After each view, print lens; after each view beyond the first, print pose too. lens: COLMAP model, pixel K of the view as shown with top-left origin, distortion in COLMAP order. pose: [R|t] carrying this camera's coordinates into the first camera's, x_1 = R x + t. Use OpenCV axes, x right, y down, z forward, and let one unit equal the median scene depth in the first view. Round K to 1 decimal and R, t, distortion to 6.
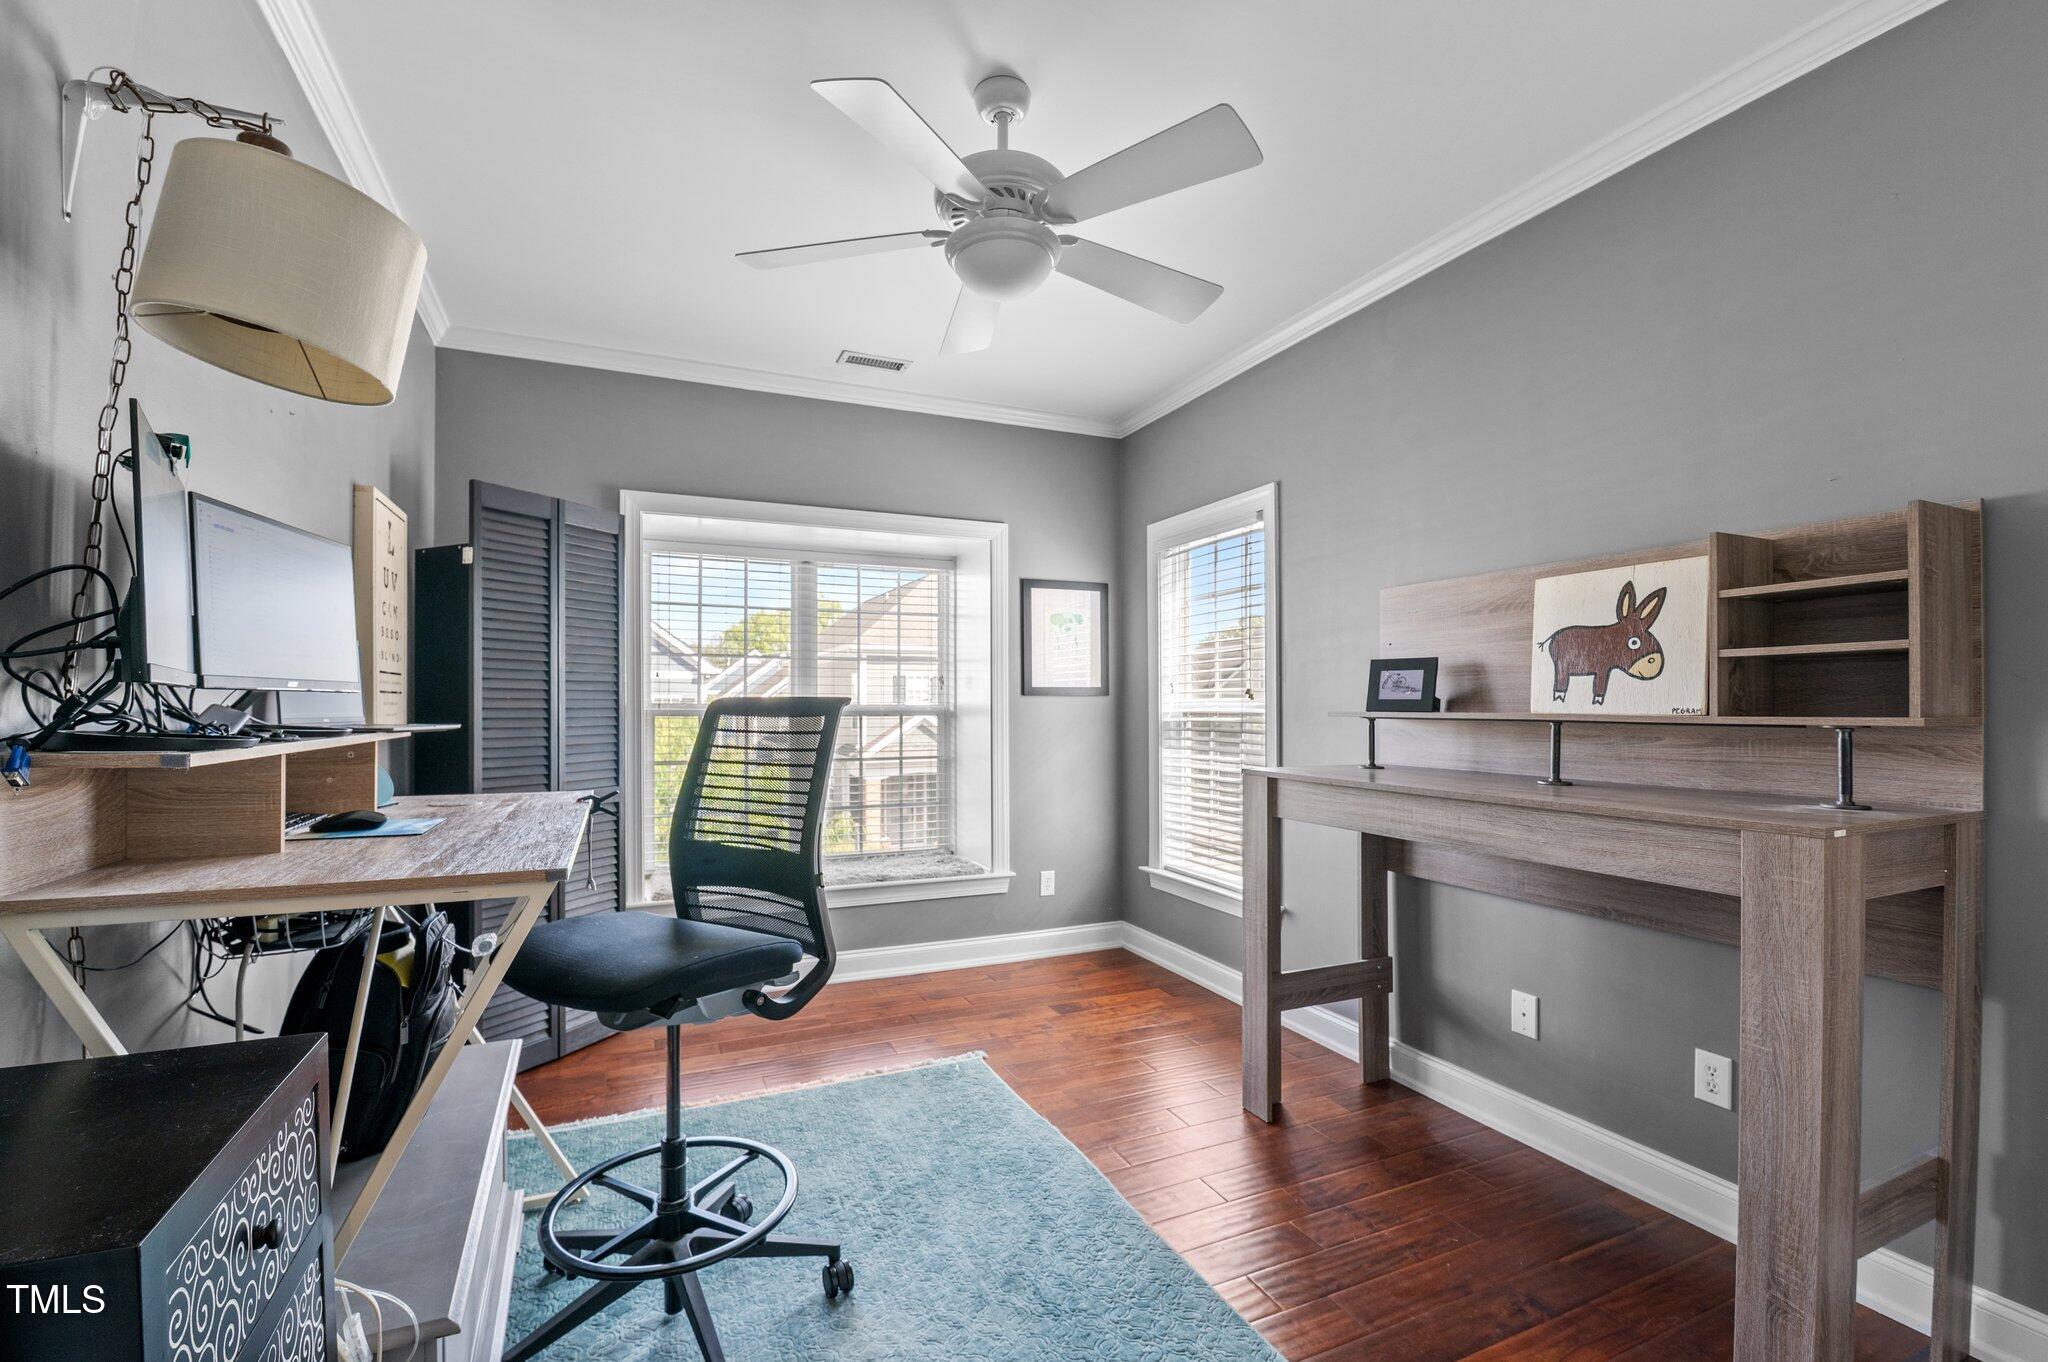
lens RADIAL K [[888.7, 0, 1023.2], [0, 888.7, 696.5], [0, 0, 1]] dist [0.024890, -0.009434]
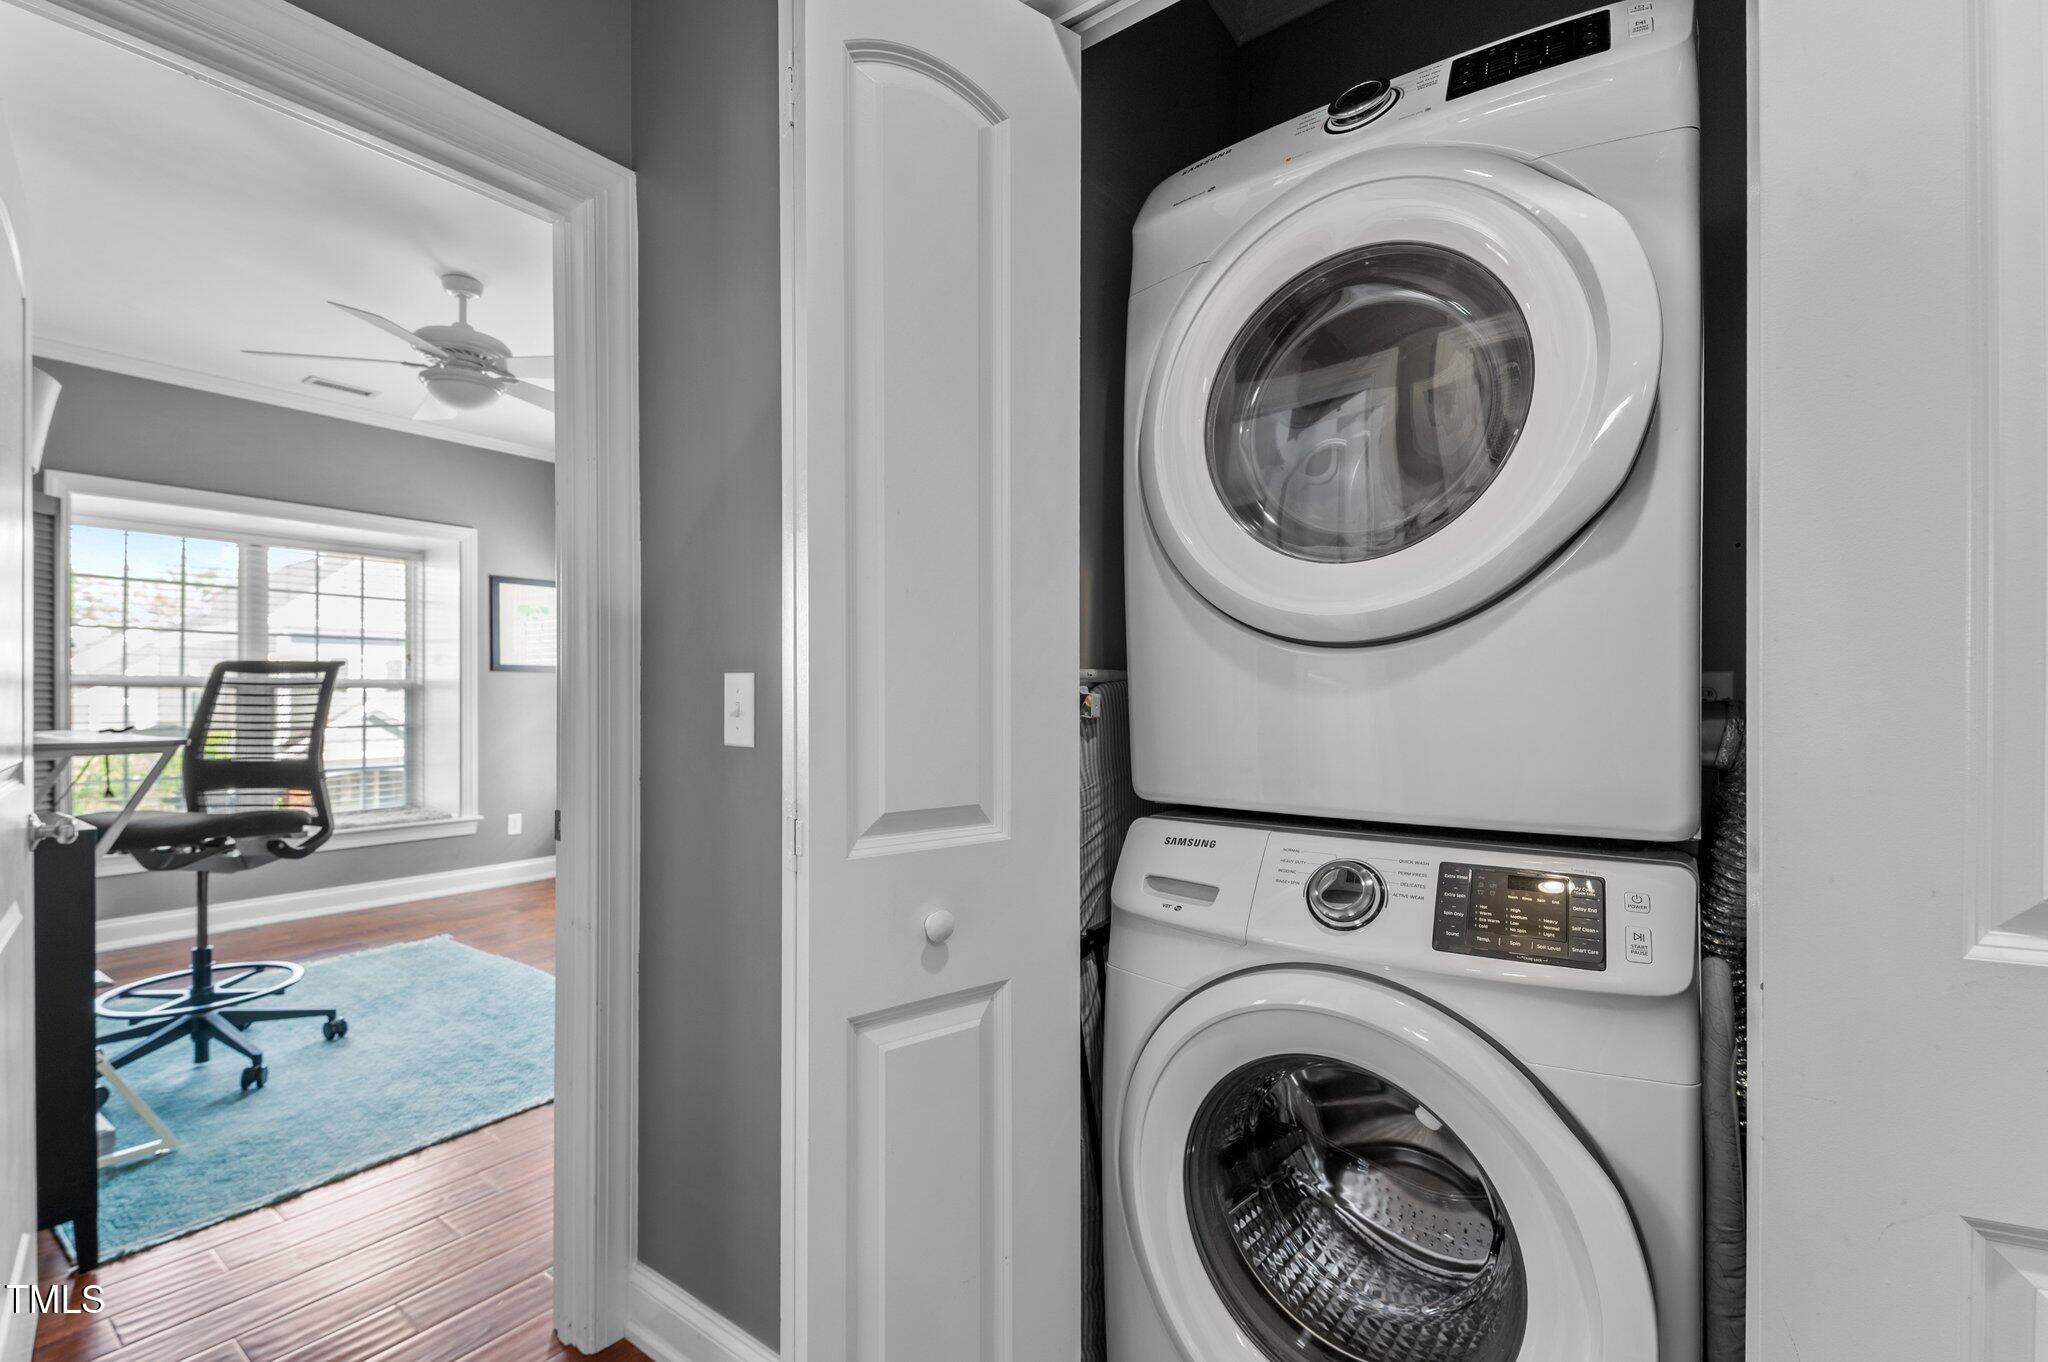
lens RADIAL K [[888.7, 0, 1011.9], [0, 888.7, 690.7], [0, 0, 1]] dist [0.024890, -0.009434]
pose [[0.873805, 0.003248, 0.486266, 0.031963], [-0.004356, 0.999990, 0.001148, 0.025168], [-0.486257, -0.003121, 0.873810, -0.499574]]
